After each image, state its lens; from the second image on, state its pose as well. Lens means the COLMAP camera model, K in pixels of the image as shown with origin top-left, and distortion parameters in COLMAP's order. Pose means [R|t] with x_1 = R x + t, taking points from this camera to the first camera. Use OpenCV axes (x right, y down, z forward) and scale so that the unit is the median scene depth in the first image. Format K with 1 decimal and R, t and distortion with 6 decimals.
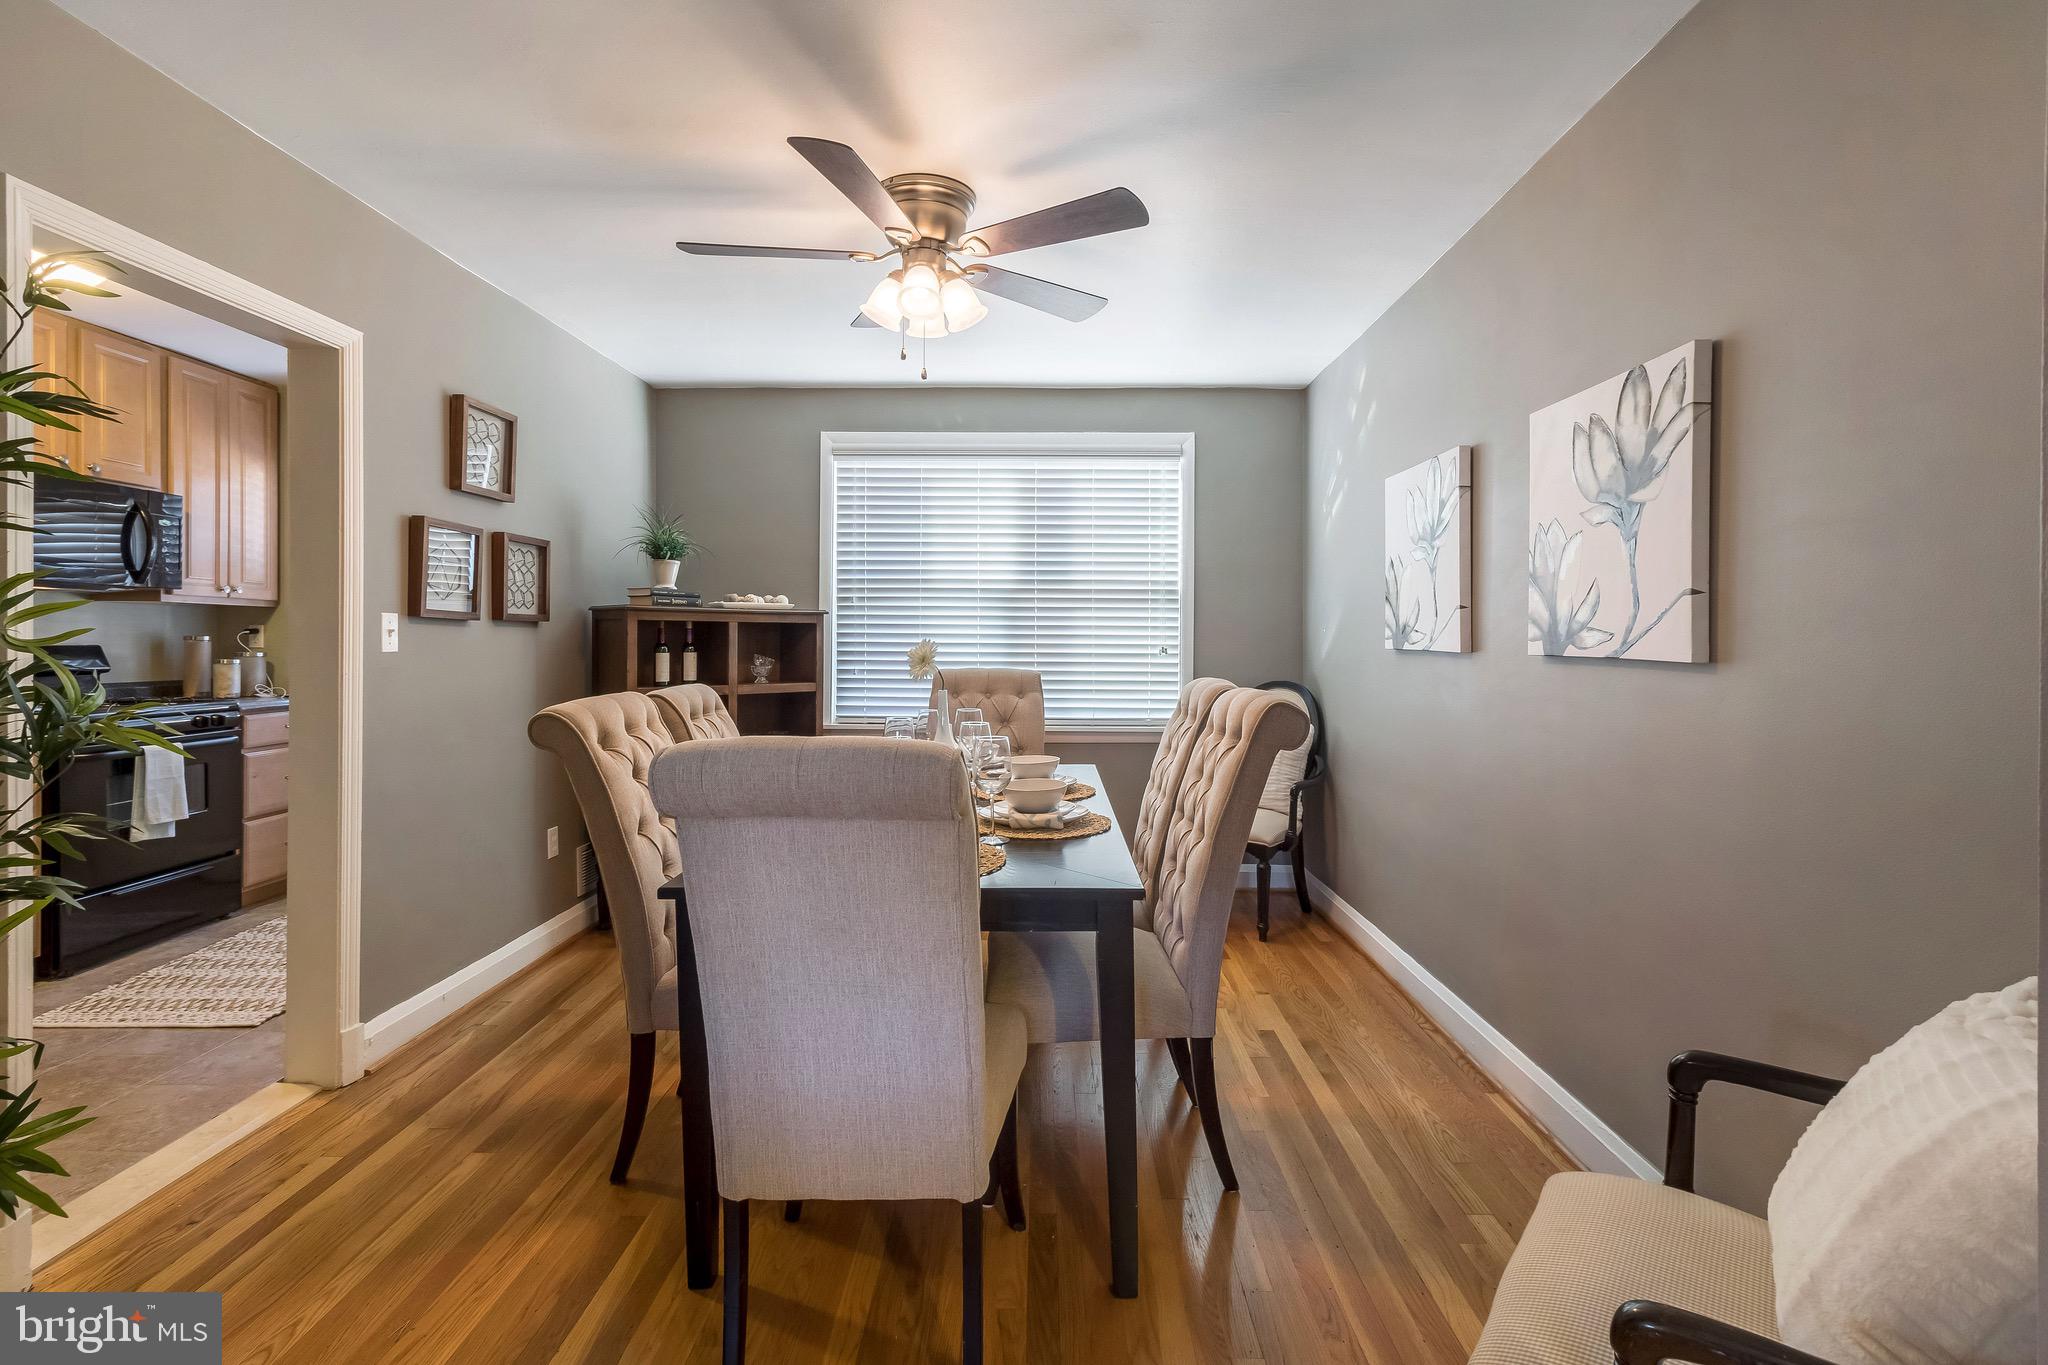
lens RADIAL K [[942.5, 0, 1020.8], [0, 942.5, 644.4], [0, 0, 1]] dist [0.006693, 0.000329]
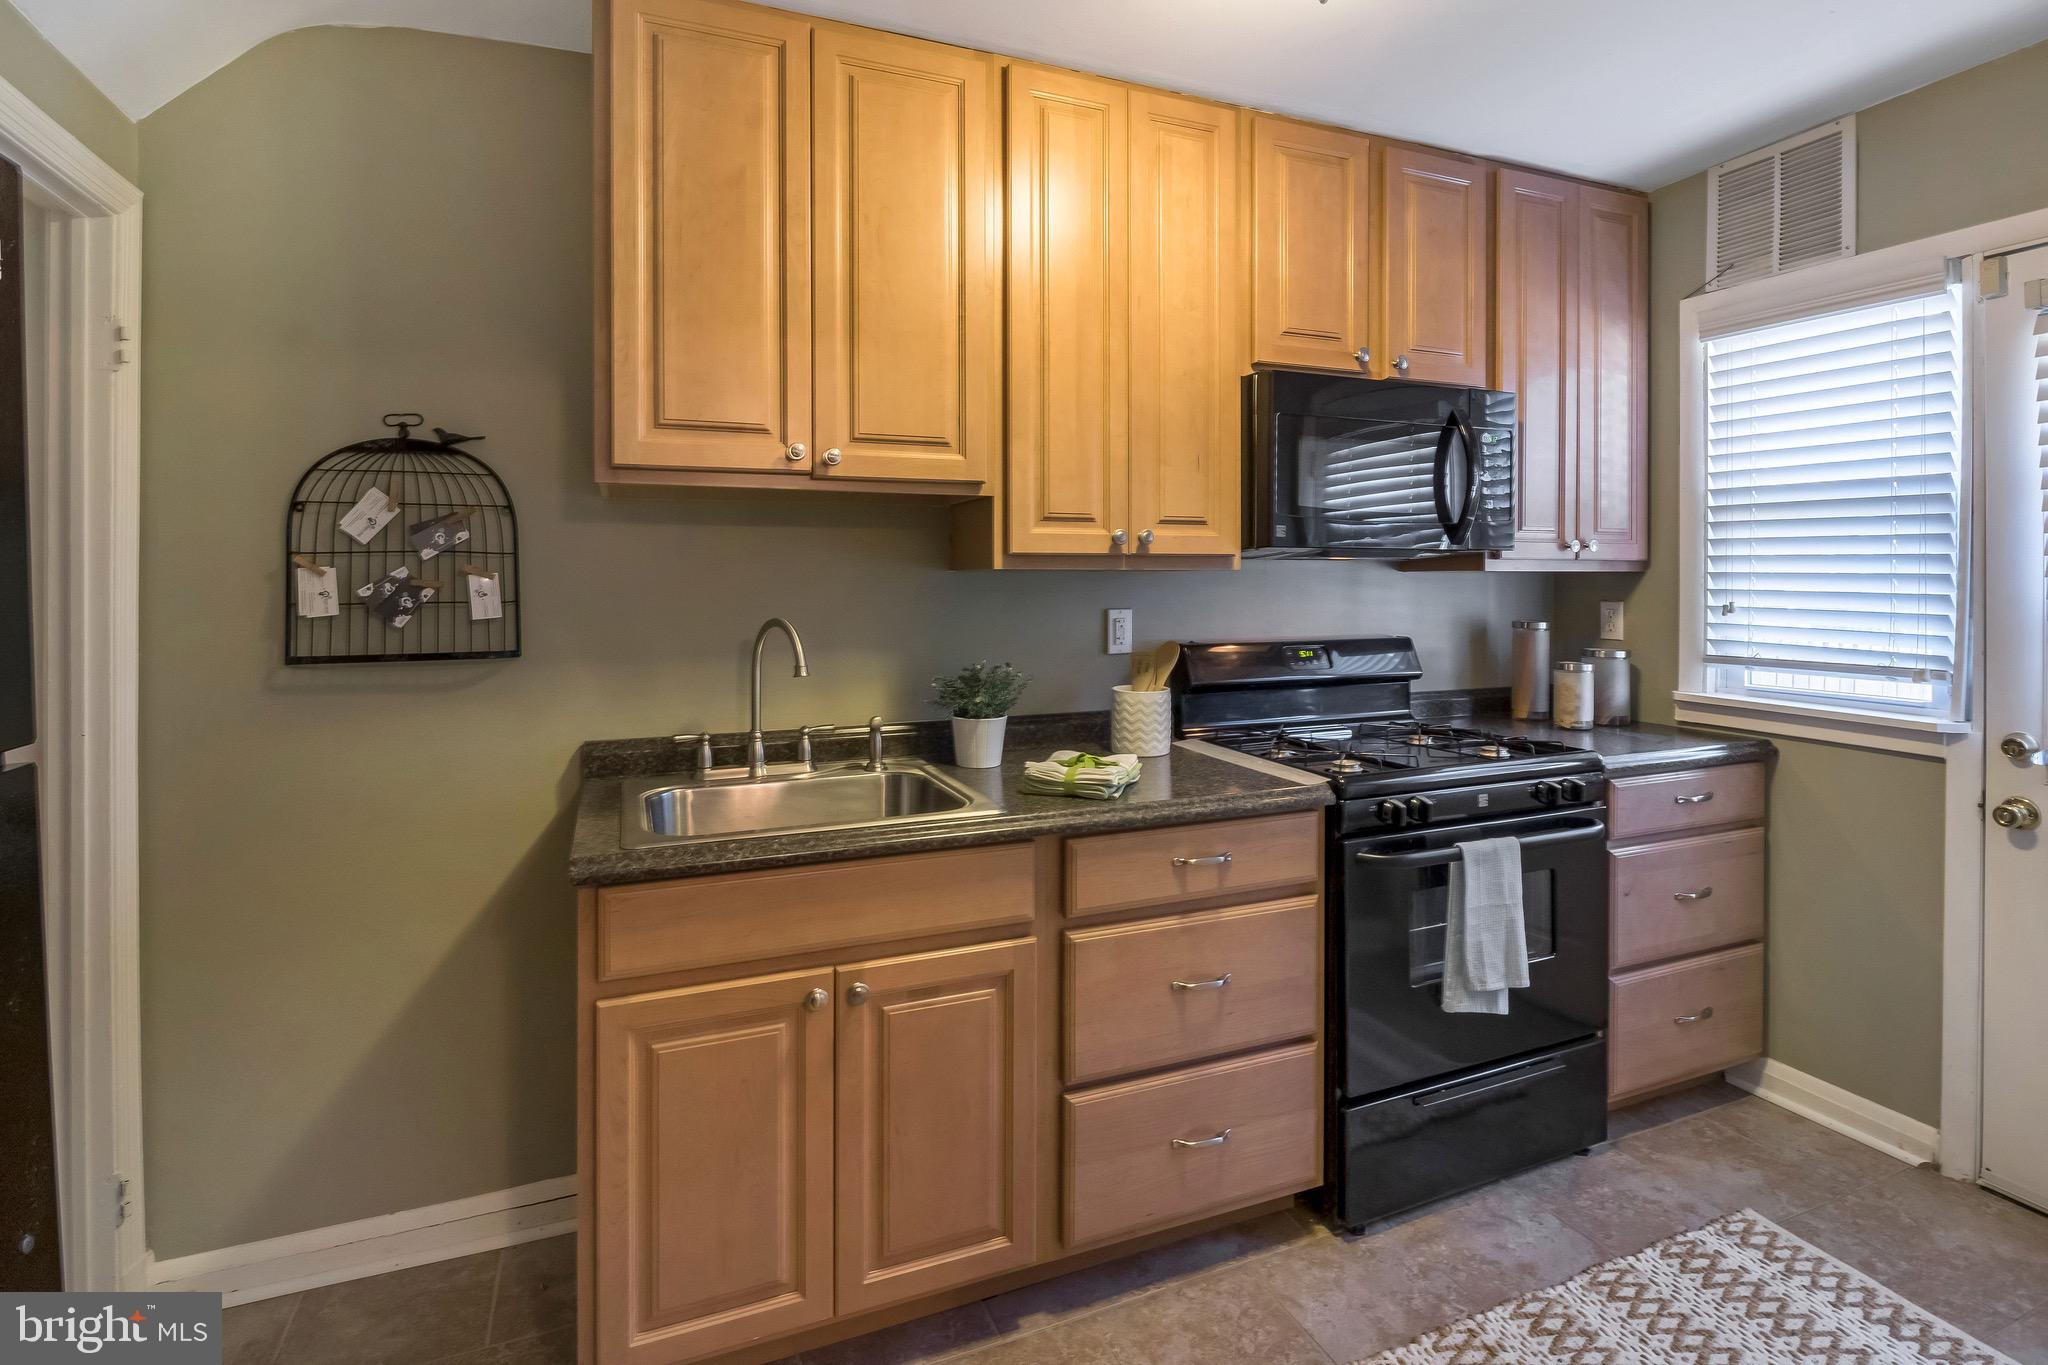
lens RADIAL K [[983.5, 0, 1024.2], [0, 983.5, 577.5], [0, 0, 1]] dist [0.000615, -0.000048]
pose [[0.392660, 0.001199, -0.919683, -0.438078], [-0.001661, 0.999998, 0.000594, -0.041018], [0.919682, 0.001294, 0.392661, 0.474840]]
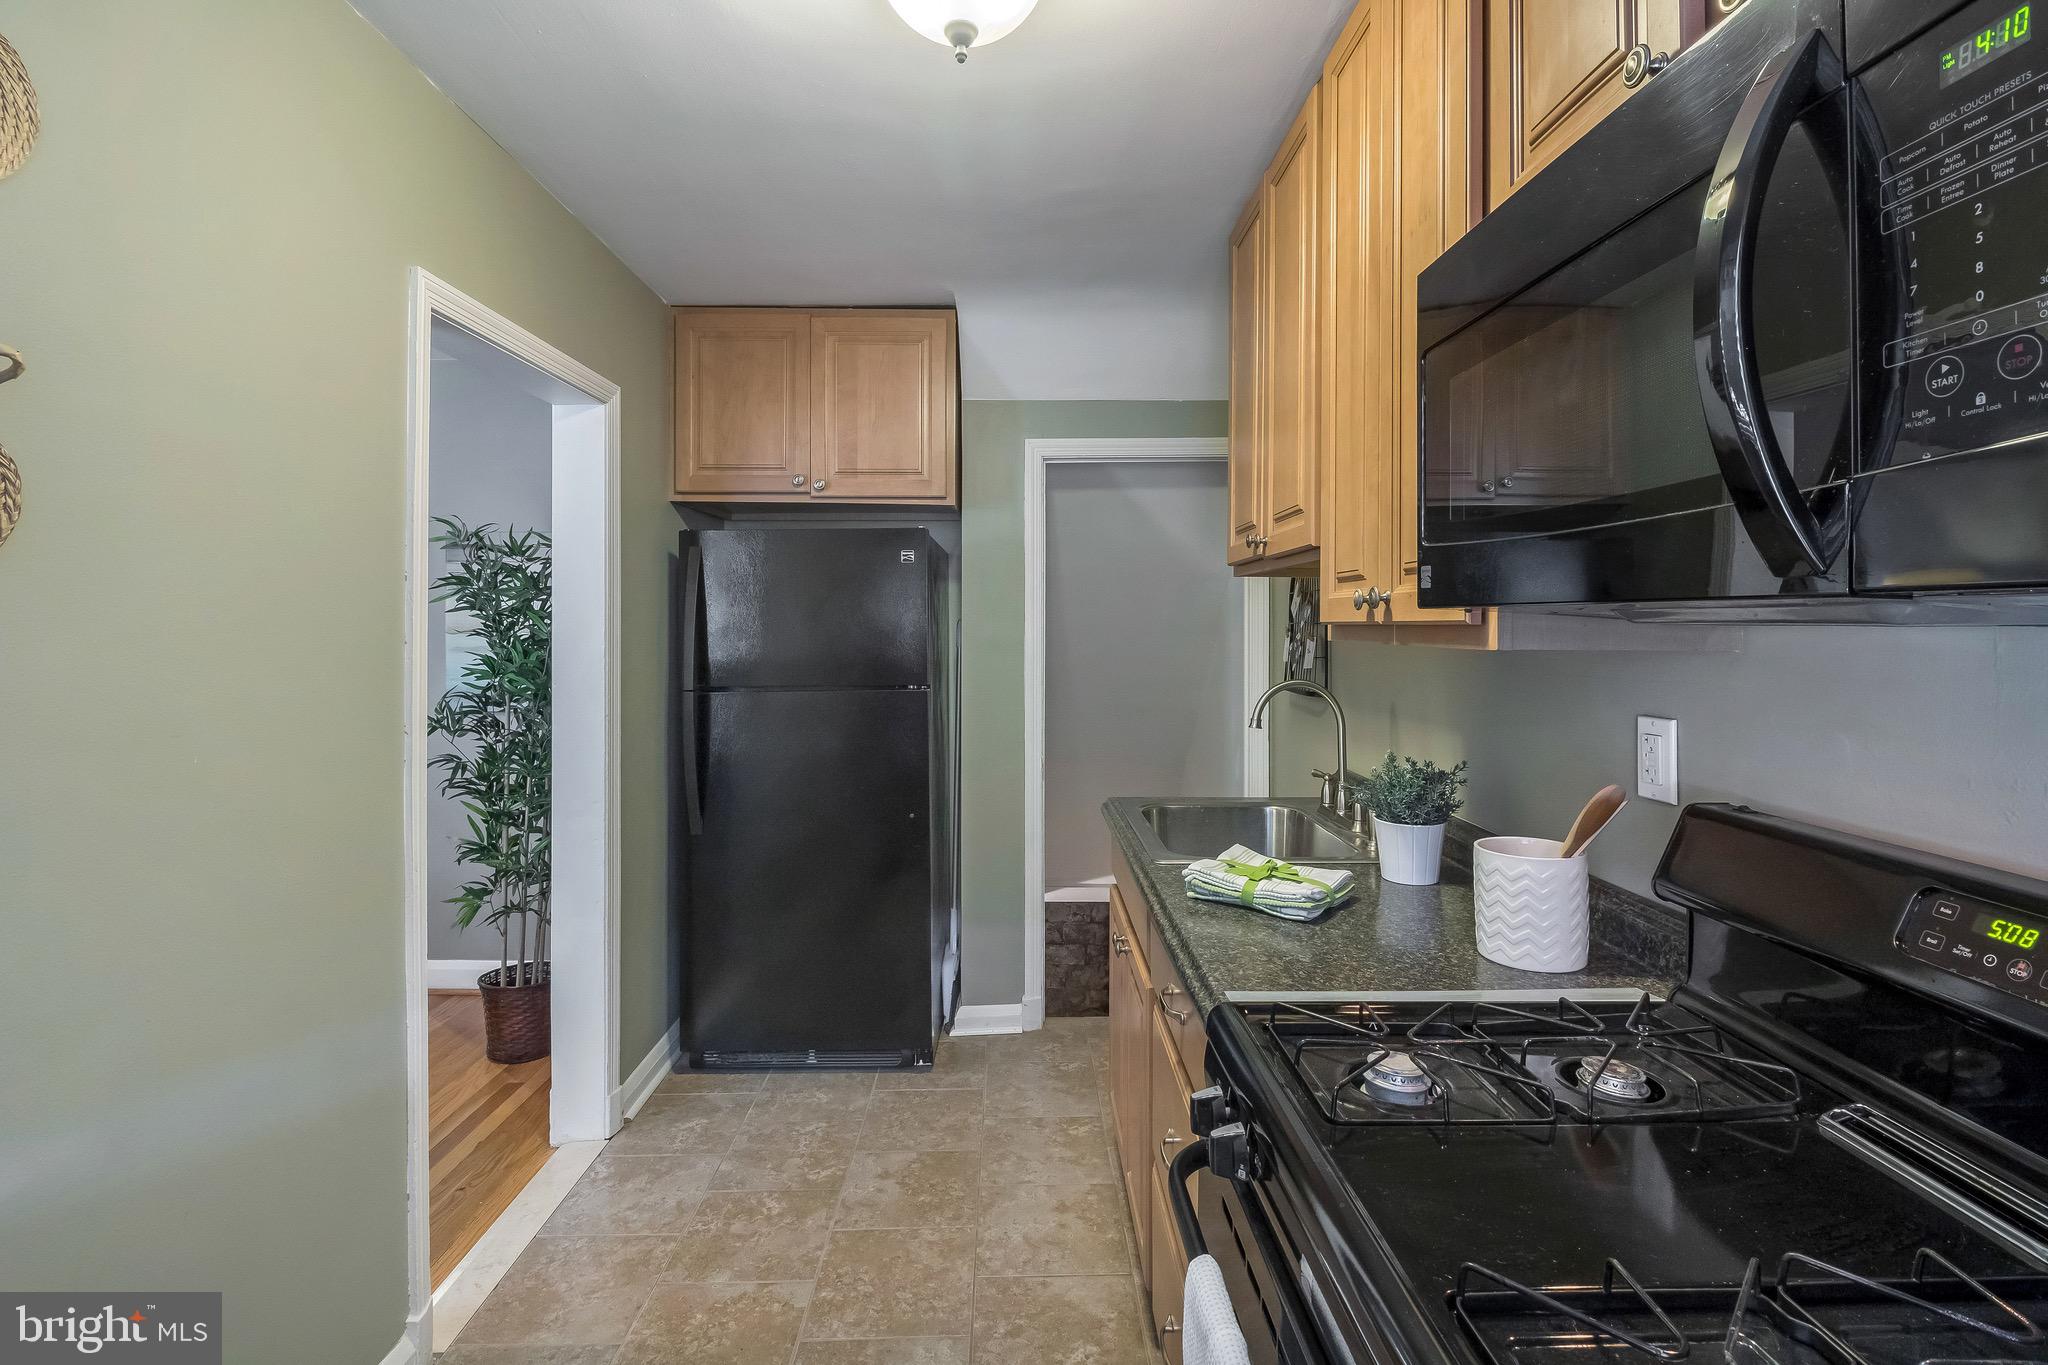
lens RADIAL K [[958.1, 0, 1024.2], [0, 958.1, 623.3], [0, 0, 1]] dist [0.002871, -0.000465]
pose [[-0.999175, 0.000493, -0.040619, -0.738729], [0.000410, 0.999998, 0.002030, -0.053255], [0.040620, 0.002012, -0.999173, 1.059536]]
